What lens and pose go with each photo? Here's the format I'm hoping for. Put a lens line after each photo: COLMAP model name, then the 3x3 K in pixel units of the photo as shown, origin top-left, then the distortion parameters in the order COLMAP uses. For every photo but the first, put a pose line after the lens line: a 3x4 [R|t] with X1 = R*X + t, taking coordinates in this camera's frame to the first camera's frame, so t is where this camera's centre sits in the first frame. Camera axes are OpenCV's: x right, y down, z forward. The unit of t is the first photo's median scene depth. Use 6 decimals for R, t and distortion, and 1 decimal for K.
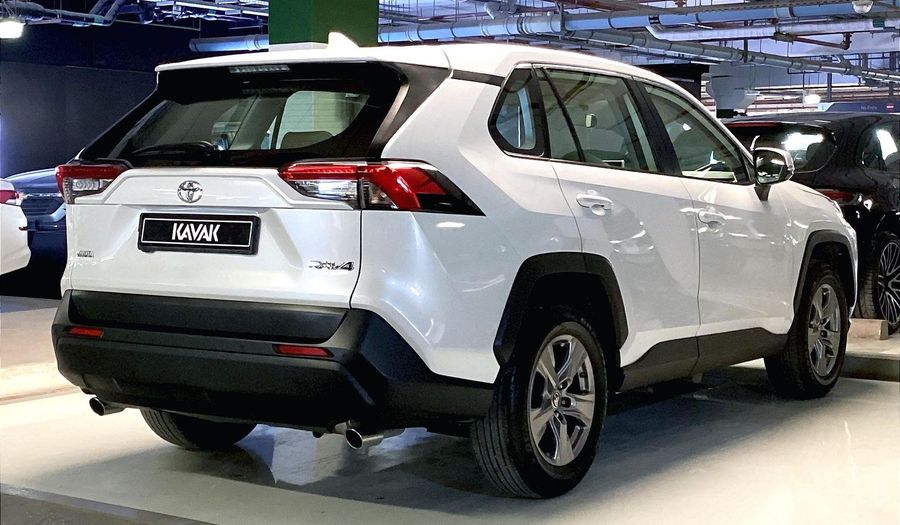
lens RADIAL K [[1541.3, 0, 491.9], [0, 1541.3, 262.5], [0, 0, 1]] dist [-0.009893, -0.043603]
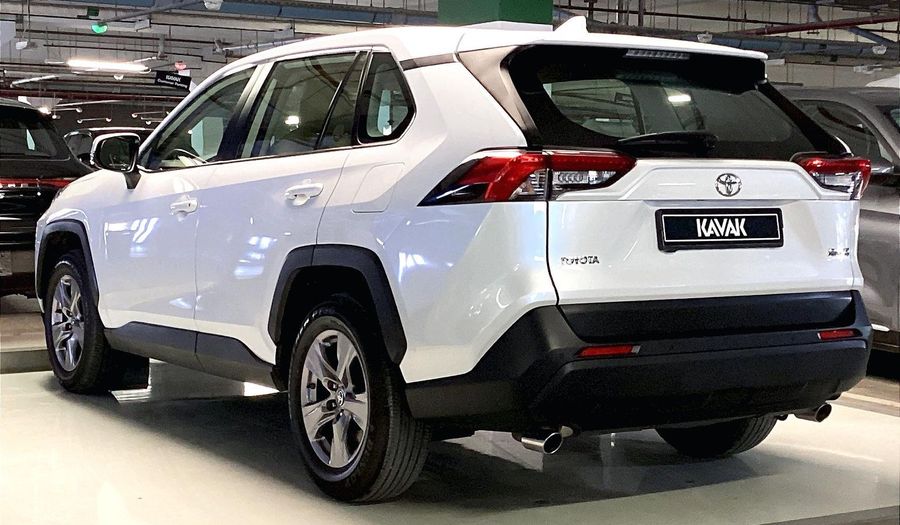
lens RADIAL K [[1541.3, 0, 491.9], [0, 1541.3, 262.5], [0, 0, 1]] dist [-0.009893, -0.043603]
pose [[0.395270, -0.056375, 0.916833, -1.120746], [0.045249, 0.998098, 0.041864, -0.044315], [-0.917450, 0.024938, 0.397069, 0.754216]]
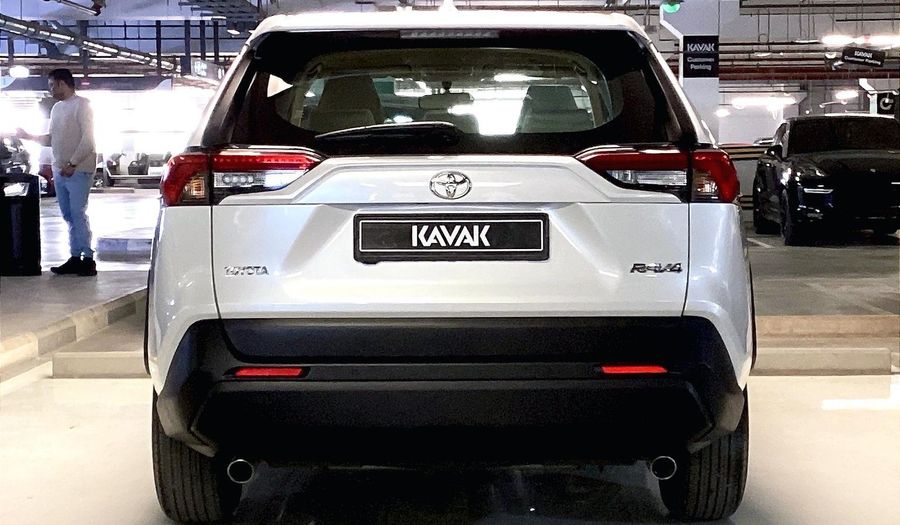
lens RADIAL K [[1637.0, 0, 450.0], [0, 1637.0, 262.5], [0, 0, 1]] dist [-0.001605, 0.030473]
pose [[0.839017, -0.047016, 0.542070, -0.657564], [0.040817, 0.998891, 0.023462, -0.025813], [-0.542572, 0.002440, 0.840006, 0.281959]]
